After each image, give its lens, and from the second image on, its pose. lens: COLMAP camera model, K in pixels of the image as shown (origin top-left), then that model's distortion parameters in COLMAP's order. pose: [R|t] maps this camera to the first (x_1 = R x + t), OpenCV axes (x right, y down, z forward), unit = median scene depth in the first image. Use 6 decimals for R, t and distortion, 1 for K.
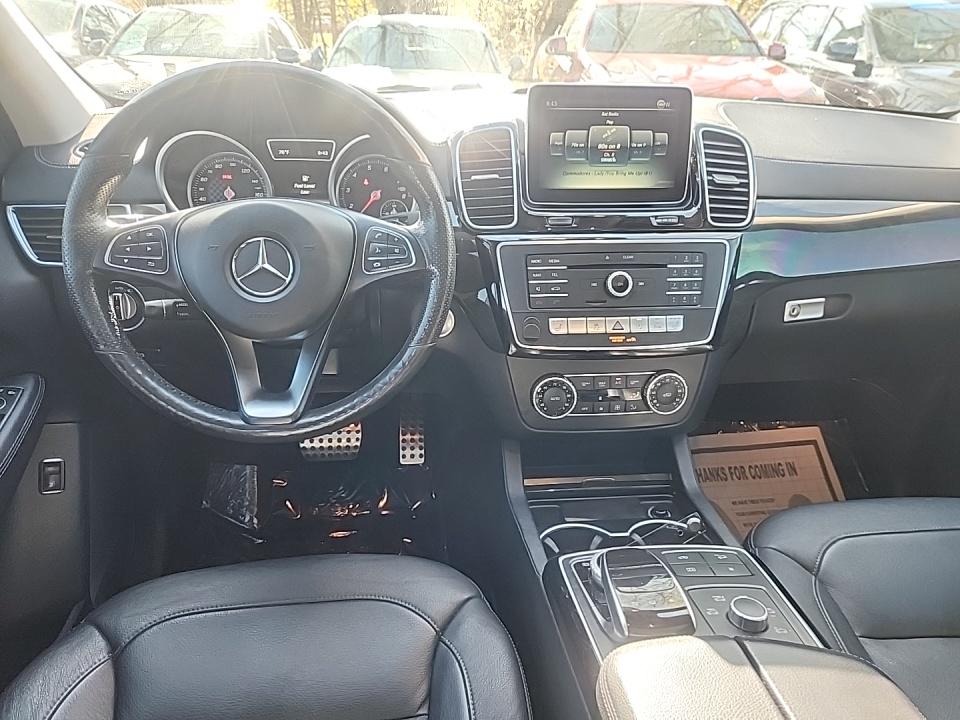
lens RADIAL K [[650.7, 0, 477.9], [0, 650.7, 362.7], [0, 0, 1]] dist [0.039357, -0.026155]
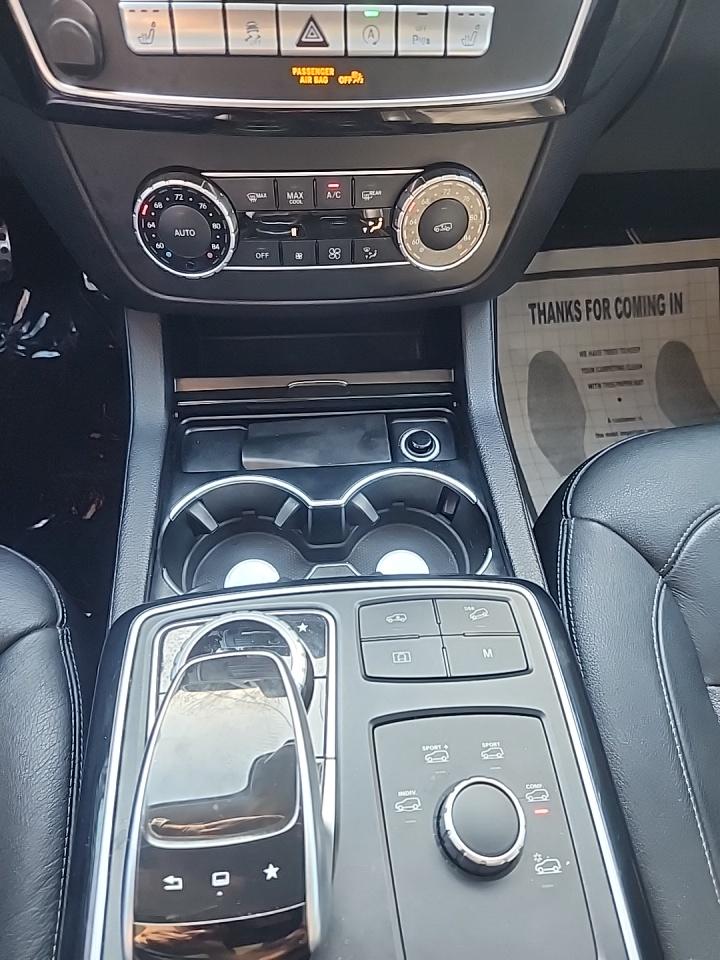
lens RADIAL K [[650.7, 0, 364.9], [0, 650.7, 483.1], [0, 0, 1]] dist [0.039357, -0.026155]
pose [[0.999589, 0.012859, 0.025631, 0.229068], [-0.024000, 0.864338, 0.502339, -0.023268], [-0.015694, -0.502747, 0.864291, 0.529978]]
